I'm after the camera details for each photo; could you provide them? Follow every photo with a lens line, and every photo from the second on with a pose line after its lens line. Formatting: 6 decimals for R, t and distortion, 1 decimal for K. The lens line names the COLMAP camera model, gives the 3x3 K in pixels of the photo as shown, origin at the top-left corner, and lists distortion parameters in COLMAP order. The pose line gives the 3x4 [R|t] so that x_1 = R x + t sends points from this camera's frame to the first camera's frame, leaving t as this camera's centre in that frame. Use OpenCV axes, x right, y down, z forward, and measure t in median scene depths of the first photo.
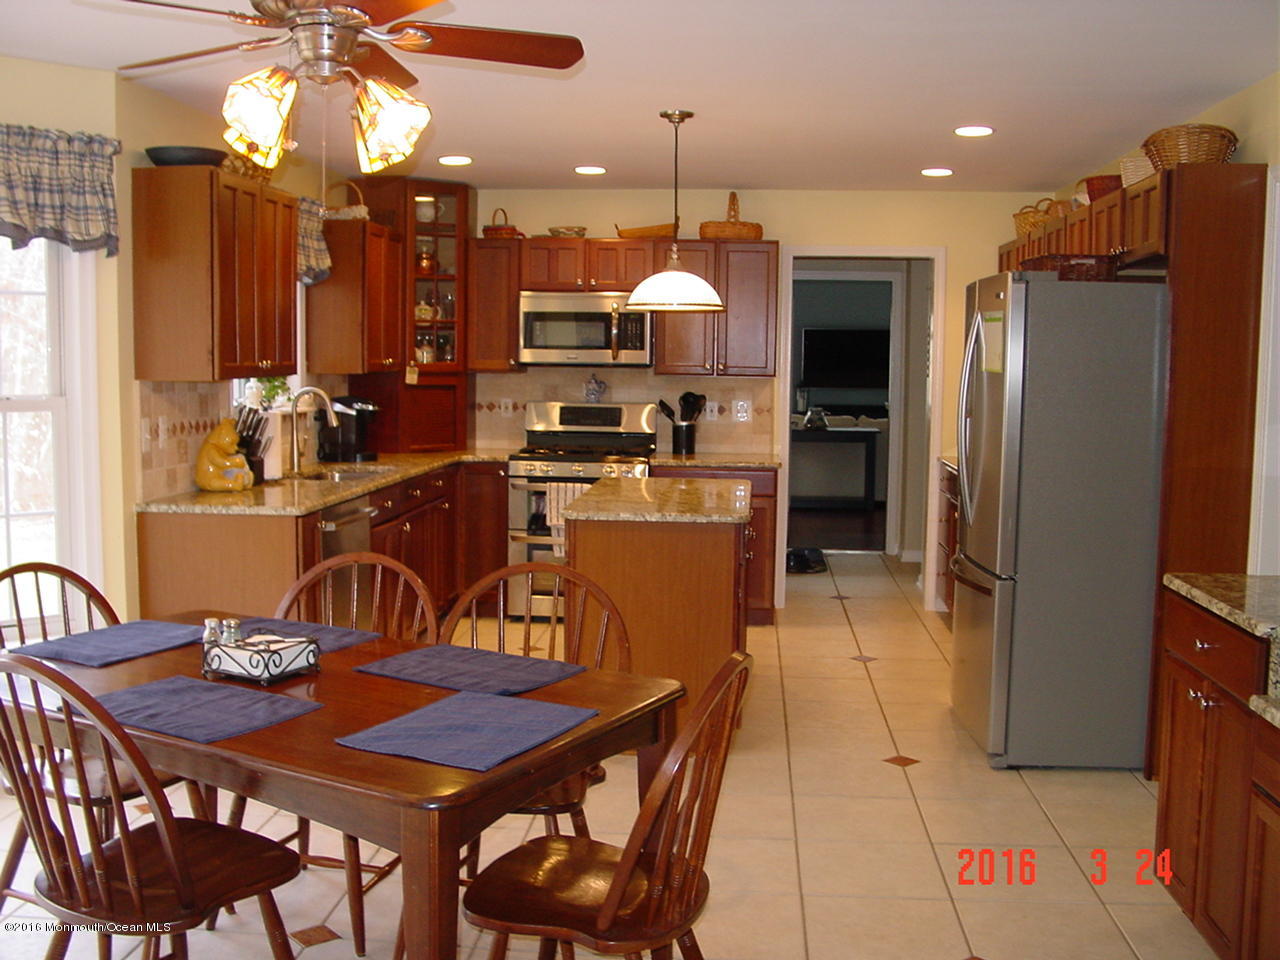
lens RADIAL K [[1296.5, 0, 646.8], [0, 1296.5, 477.8], [0, 0, 1]] dist [-0.181770, 0.236853]
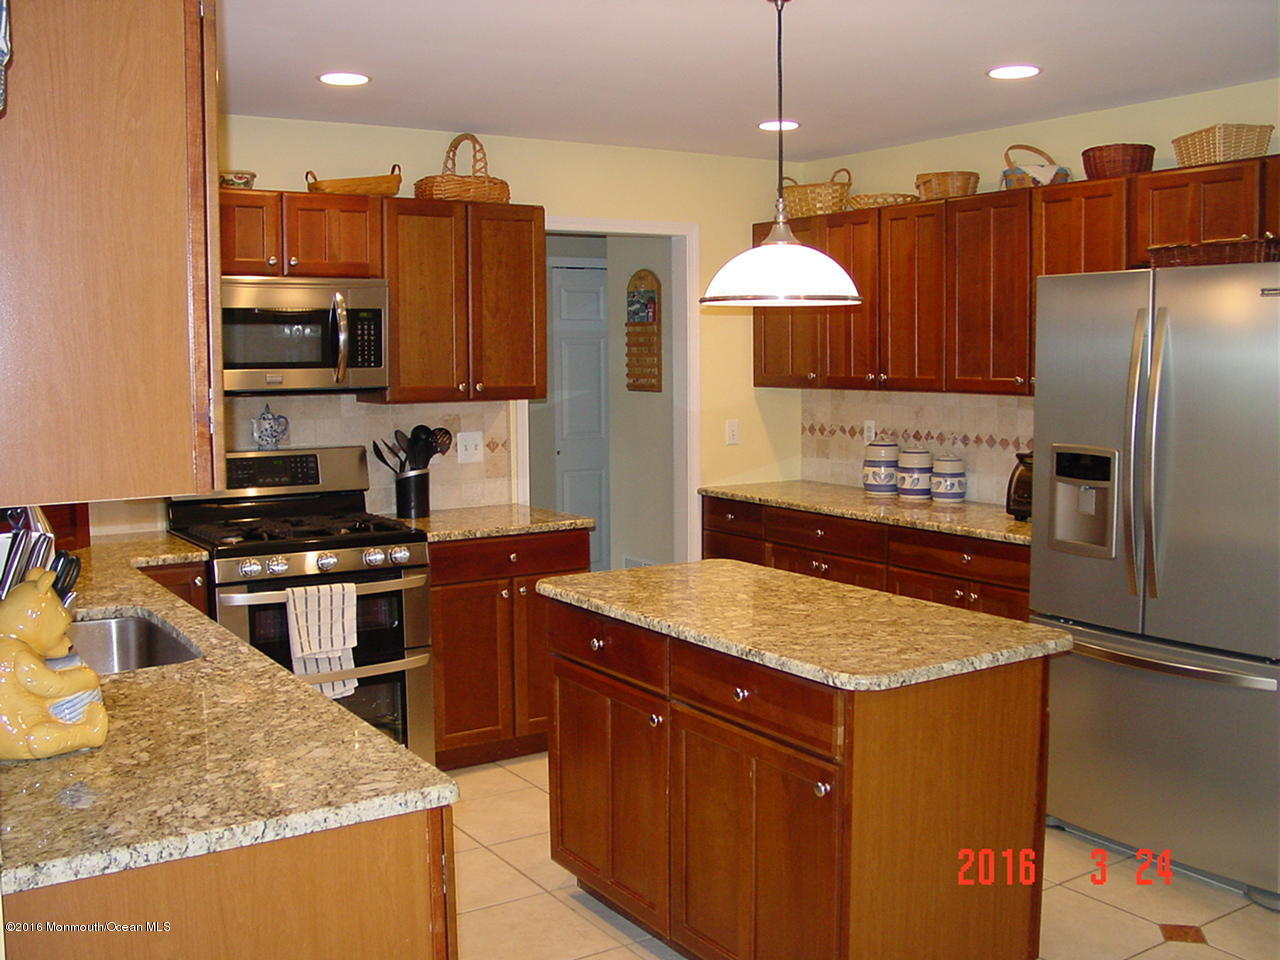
lens RADIAL K [[1296.5, 0, 646.8], [0, 1296.5, 477.8], [0, 0, 1]] dist [-0.181770, 0.236853]
pose [[0.788206, -0.077447, 0.610519, -0.293449], [0.073516, 0.996795, 0.031535, -0.052243], [-0.611005, 0.020027, 0.791373, 0.399230]]
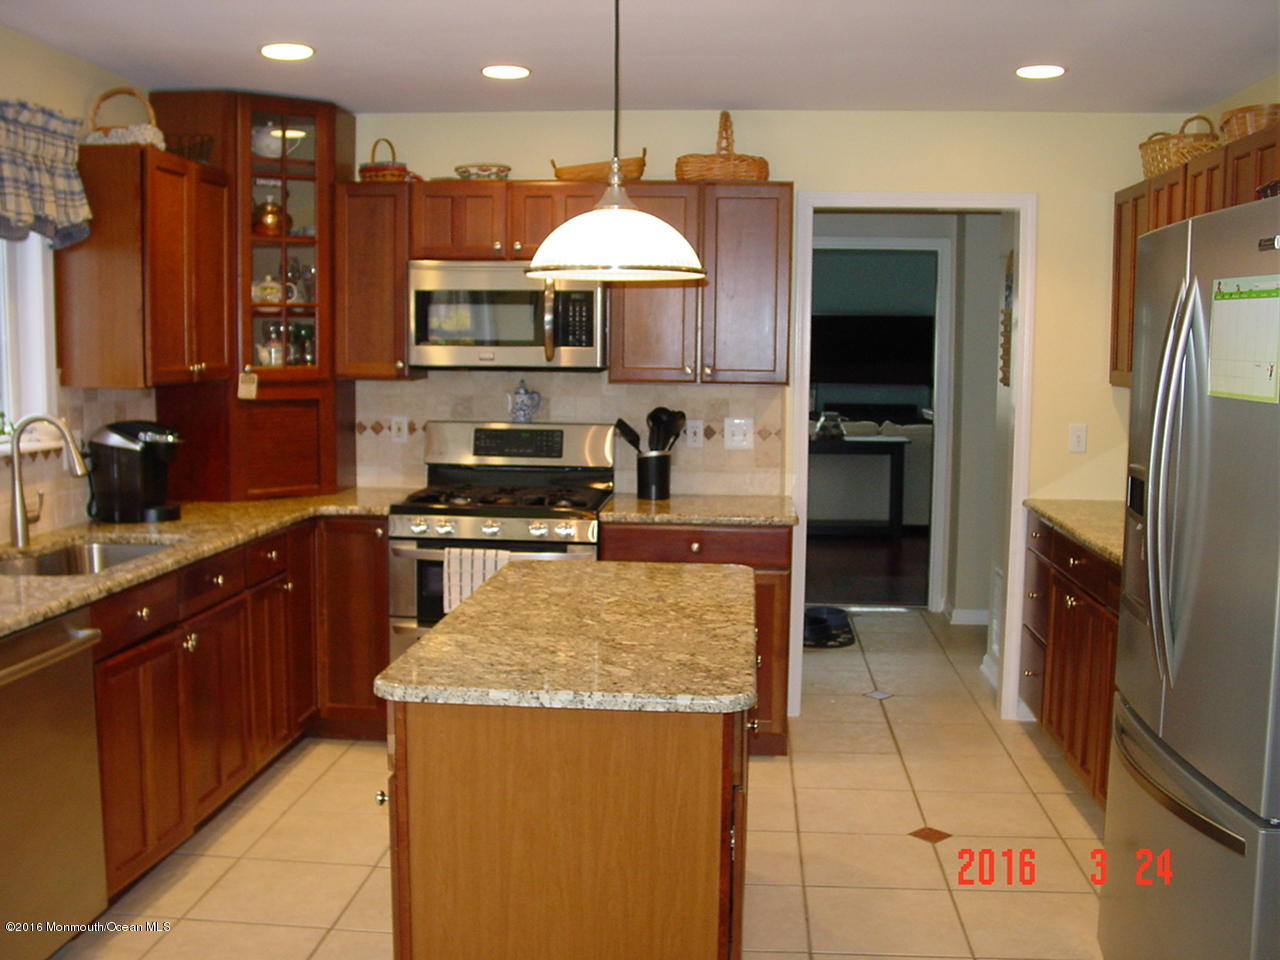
lens RADIAL K [[1296.5, 0, 646.8], [0, 1296.5, 477.8], [0, 0, 1]] dist [-0.181770, 0.236853]
pose [[0.999994, -0.002836, 0.001887, 0.024136], [0.002817, 0.999948, 0.009825, -0.036597], [-0.001914, -0.009820, 0.999950, 0.325080]]
